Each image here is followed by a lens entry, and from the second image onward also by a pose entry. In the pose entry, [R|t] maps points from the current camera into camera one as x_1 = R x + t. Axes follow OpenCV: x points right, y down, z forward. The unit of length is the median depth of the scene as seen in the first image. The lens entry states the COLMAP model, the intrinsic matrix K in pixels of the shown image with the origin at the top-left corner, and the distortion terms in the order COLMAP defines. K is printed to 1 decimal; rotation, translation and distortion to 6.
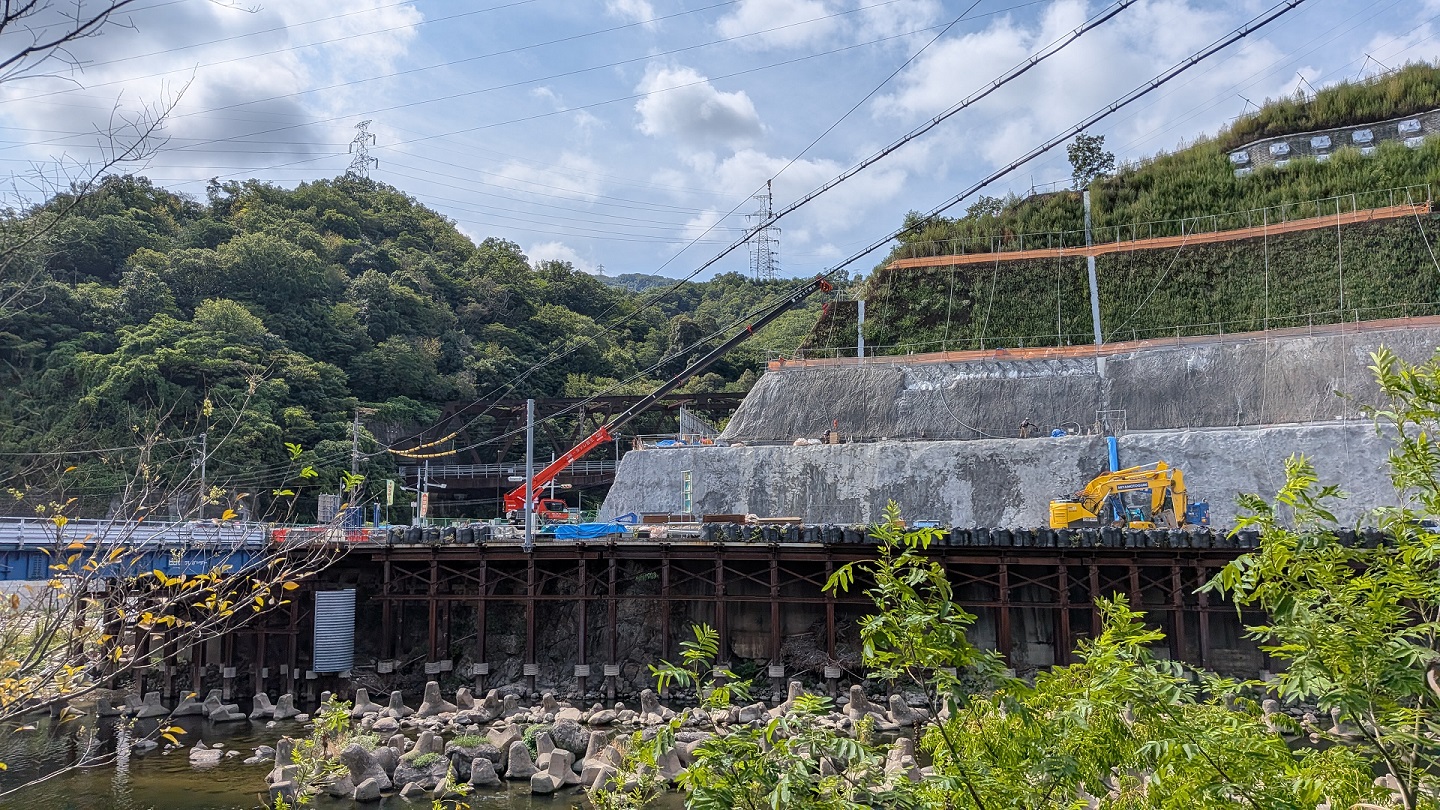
lens RADIAL K [[1035.9, 0, 687.9], [0, 1035.9, 430.9], [0, 0, 1]] dist [-0.000939, -0.047598]
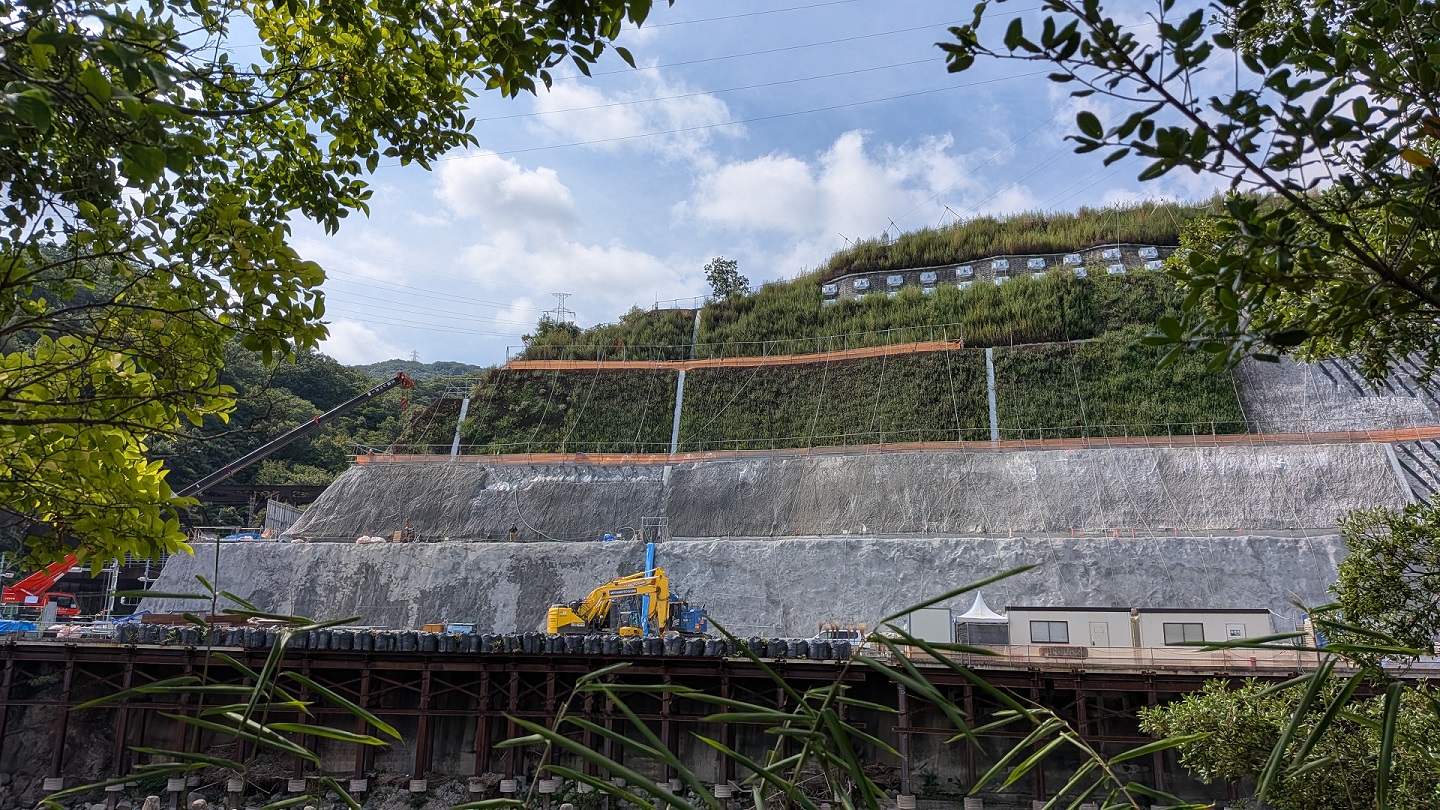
lens RADIAL K [[1035.7, 0, 720.0], [0, 1035.7, 405.0], [0, 0, 1]] dist [0.104010, -0.192893]
pose [[0.976202, 0.059693, 0.208487, 0.223560], [-0.034370, 0.991806, -0.123040, -0.005141], [-0.214123, 0.112946, 0.970255, -0.032092]]
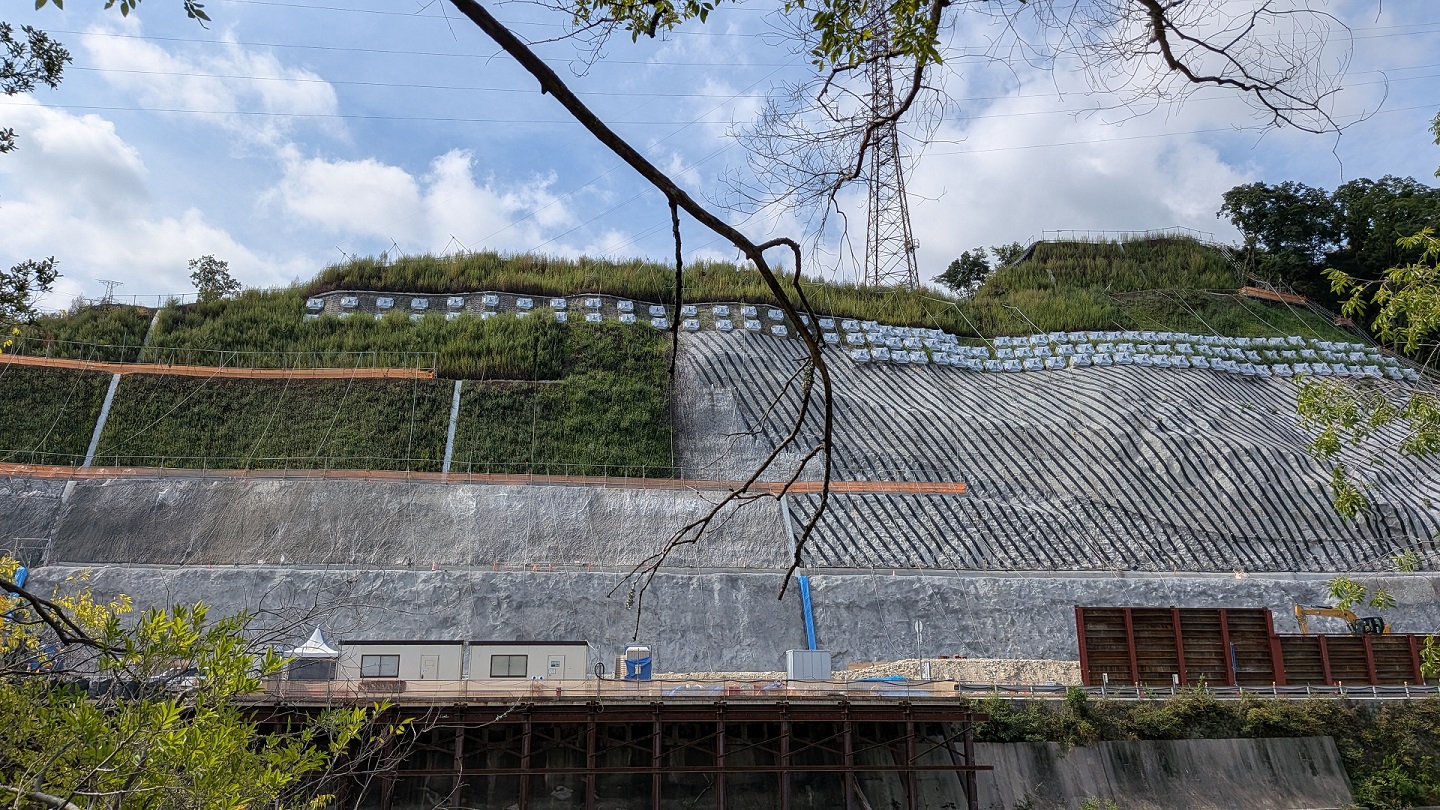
lens RADIAL K [[1035.7, 0, 720.0], [0, 1035.7, 405.0], [0, 0, 1]] dist [0.104010, -0.192893]
pose [[0.824759, 0.142348, 0.547275, 0.346746], [-0.056905, 0.983778, -0.170127, -0.011823], [-0.562615, 0.109171, 0.819479, -0.084509]]
